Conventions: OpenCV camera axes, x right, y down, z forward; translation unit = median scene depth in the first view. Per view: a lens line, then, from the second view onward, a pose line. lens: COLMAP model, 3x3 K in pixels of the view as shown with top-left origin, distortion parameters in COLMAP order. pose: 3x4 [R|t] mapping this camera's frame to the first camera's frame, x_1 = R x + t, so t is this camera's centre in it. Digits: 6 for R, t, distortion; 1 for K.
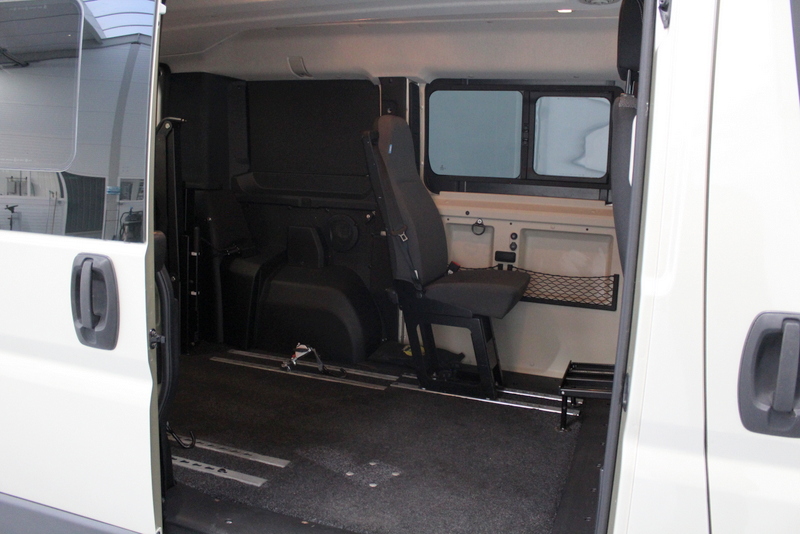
lens RADIAL K [[662.5, 0, 400.0], [0, 662.5, 267.0], [0, 0, 1]] dist [-0.168452, 0.150445]
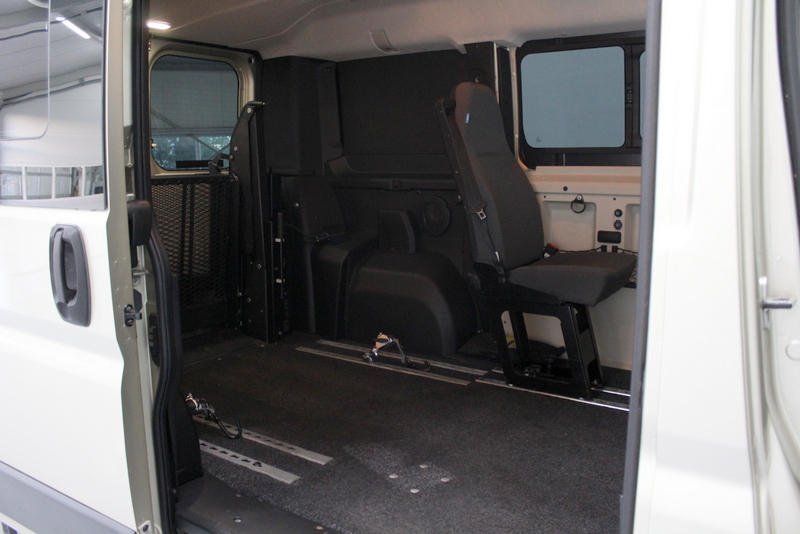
lens RADIAL K [[662.5, 0, 400.0], [0, 662.5, 267.0], [0, 0, 1]] dist [-0.168452, 0.150445]
pose [[0.969638, -0.008698, -0.244389, 0.104044], [0.009303, 0.999956, 0.001325, 0.020917], [0.244367, -0.003558, 0.969676, 0.095808]]
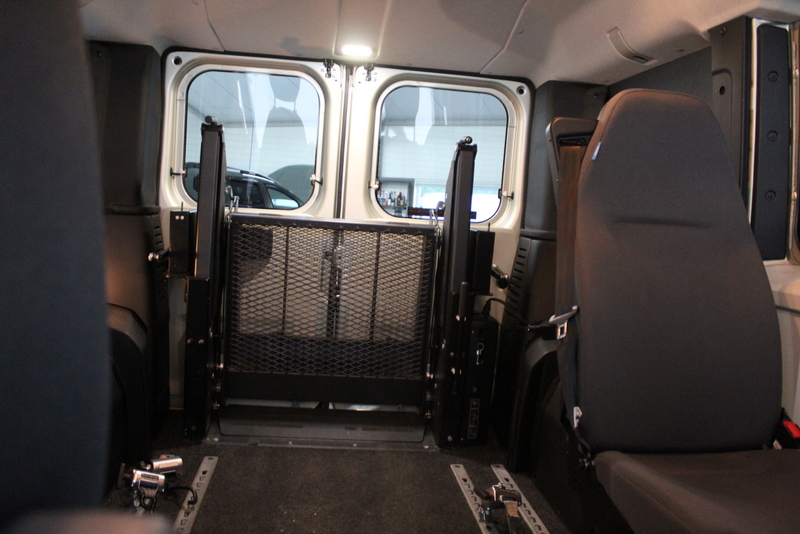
lens RADIAL K [[662.5, 0, 400.0], [0, 662.5, 267.0], [0, 0, 1]] dist [-0.168452, 0.150445]
pose [[0.459268, 0.071950, -0.885379, 0.323224], [-0.183463, 0.982908, -0.015292, -0.054824], [0.869146, 0.169457, 0.464618, 0.606858]]
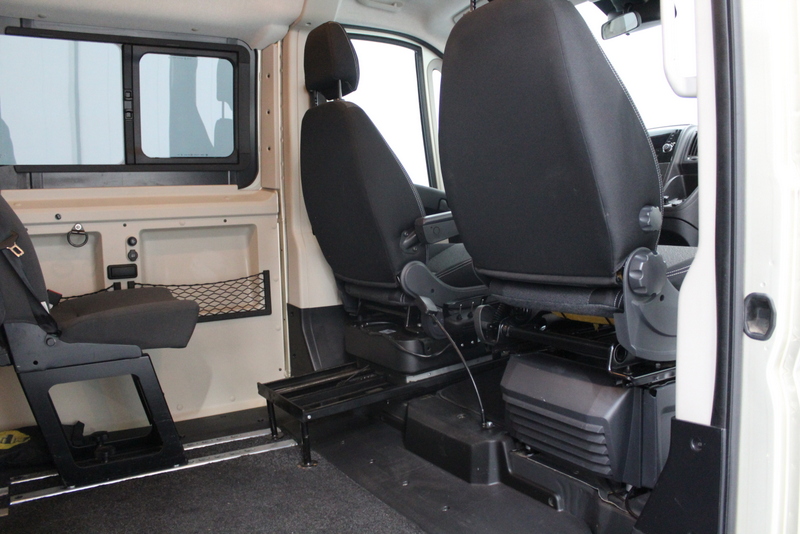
lens RADIAL K [[662.5, 0, 400.0], [0, 662.5, 267.0], [0, 0, 1]] dist [-0.168452, 0.150445]
pose [[0.607068, -0.130167, 0.783916, -0.214524], [0.171586, 0.984693, 0.030628, 0.010253], [-0.775904, 0.115916, 0.620110, 0.333063]]
